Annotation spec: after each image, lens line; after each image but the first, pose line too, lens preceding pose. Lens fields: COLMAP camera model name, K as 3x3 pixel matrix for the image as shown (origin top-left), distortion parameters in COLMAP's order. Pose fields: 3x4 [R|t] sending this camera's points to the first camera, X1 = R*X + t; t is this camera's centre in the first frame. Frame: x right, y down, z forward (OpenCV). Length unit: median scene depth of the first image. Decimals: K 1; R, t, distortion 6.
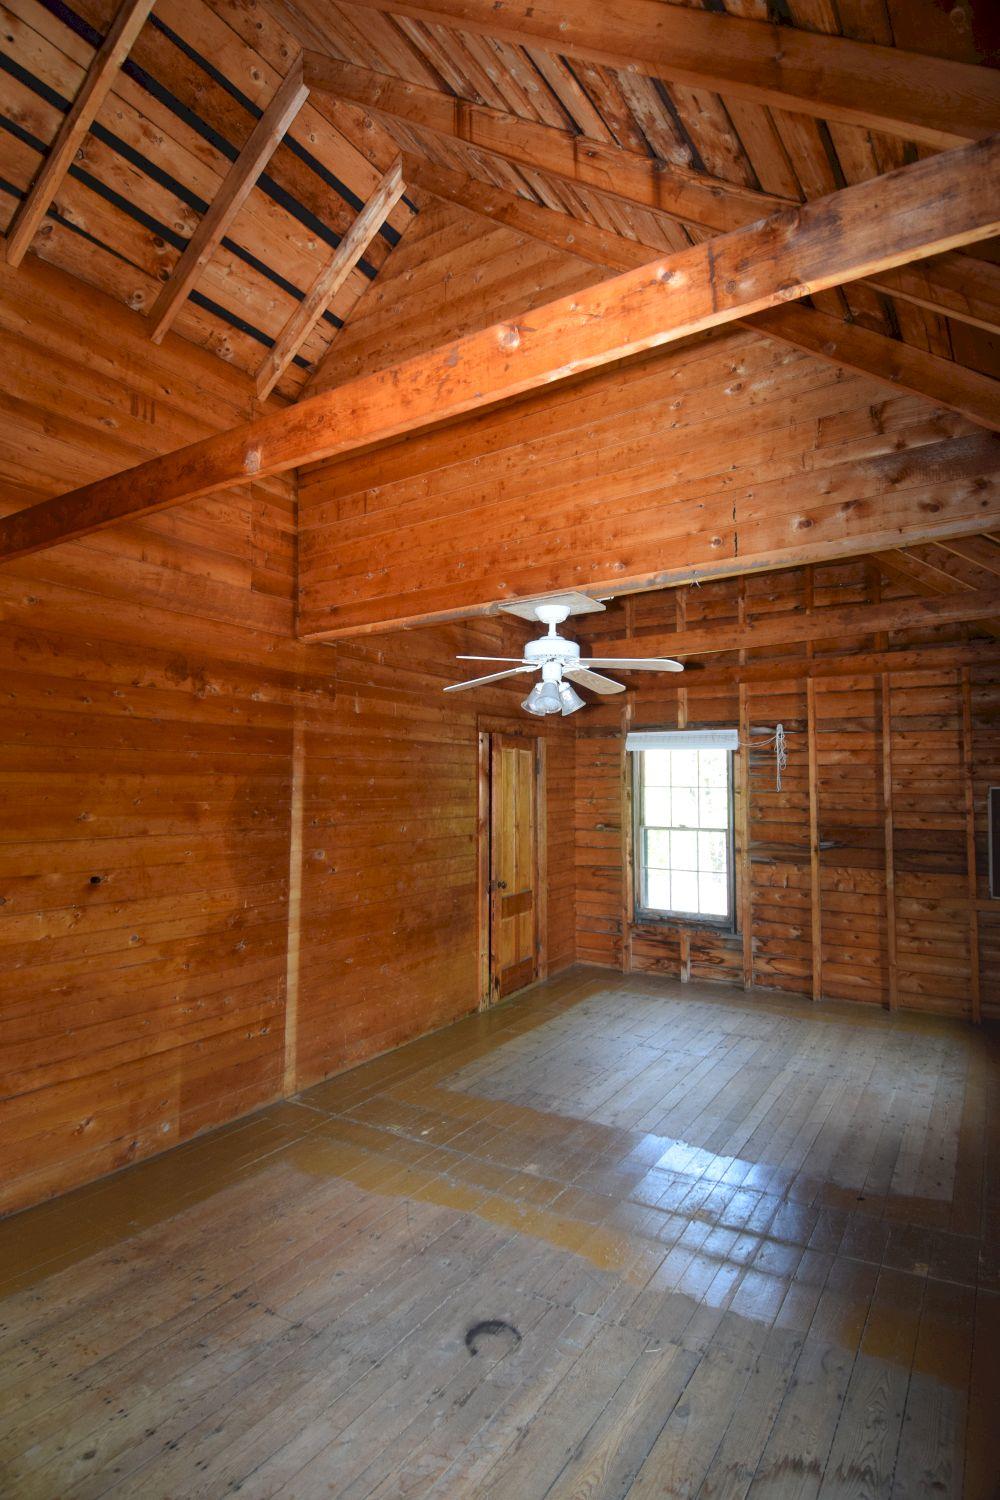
lens RADIAL K [[775.8, 0, 505.4], [0, 775.8, 747.2], [0, 0, 1]] dist [-0.001701, -0.003162]
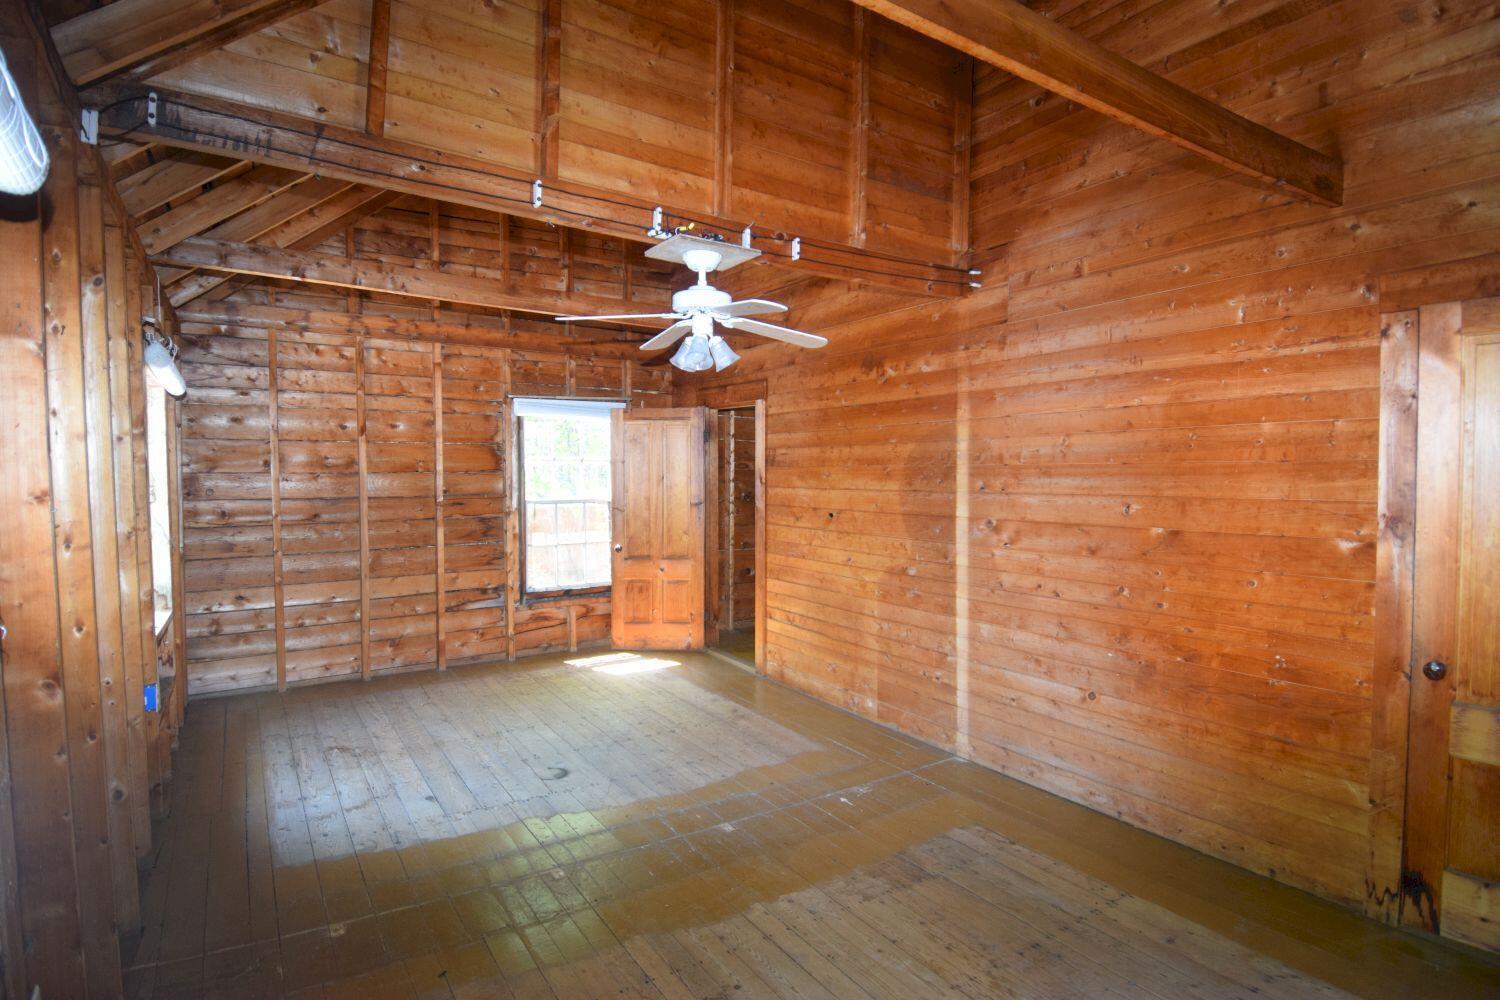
lens RADIAL K [[775.8, 0, 759.0], [0, 775.8, 502.7], [0, 0, 1]] dist [-0.001701, -0.003162]
pose [[-0.415455, 0.040592, -0.908708, 0.802943], [0.055013, 0.998296, 0.019442, 0.092142], [0.907949, -0.041913, -0.416980, 1.299149]]
